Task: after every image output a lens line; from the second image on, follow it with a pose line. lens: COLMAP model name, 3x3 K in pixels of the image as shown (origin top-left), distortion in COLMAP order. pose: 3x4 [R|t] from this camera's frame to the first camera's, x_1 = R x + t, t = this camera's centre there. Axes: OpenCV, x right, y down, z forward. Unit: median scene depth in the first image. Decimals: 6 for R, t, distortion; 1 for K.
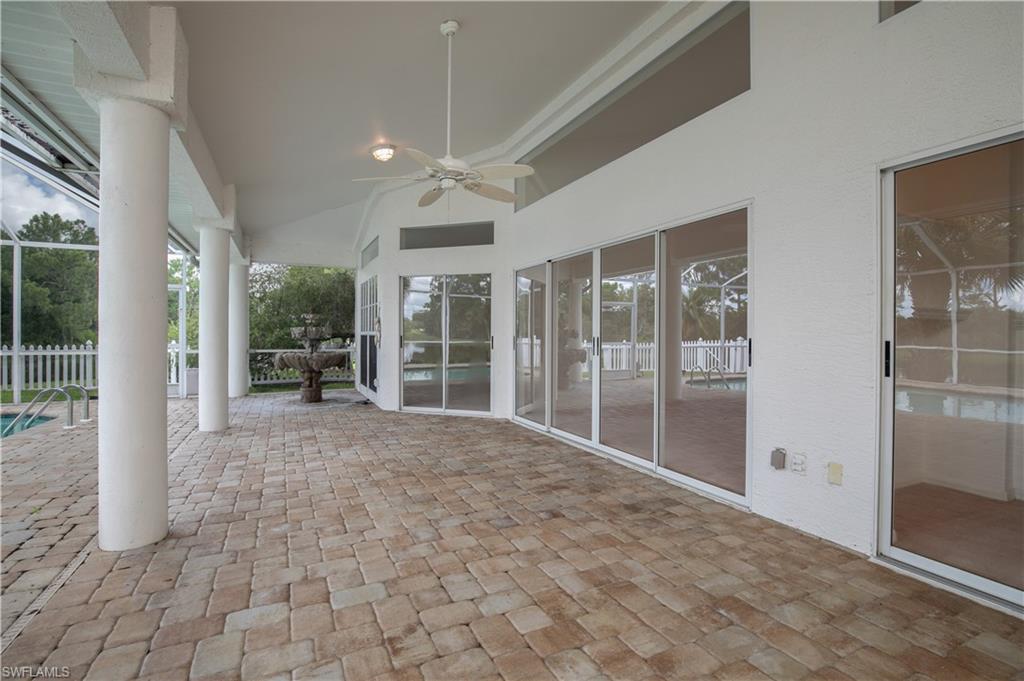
lens RADIAL K [[486.7, 0, 509.4], [0, 486.7, 333.9], [0, 0, 1]] dist [-0.006332, 0.001755]
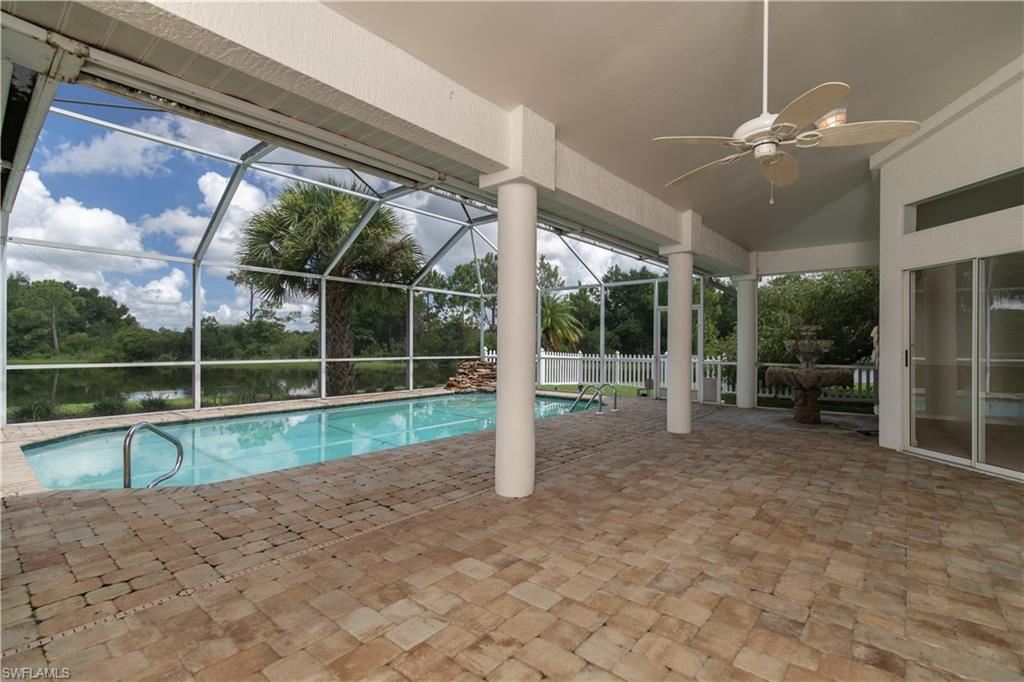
lens RADIAL K [[486.7, 0, 522.7], [0, 486.7, 347.0], [0, 0, 1]] dist [-0.006332, 0.001755]
pose [[0.425740, 0.011541, -0.904772, 0.384037], [-0.010835, 0.999912, 0.007656, 0.000987], [0.904781, 0.006544, 0.425827, 0.334938]]
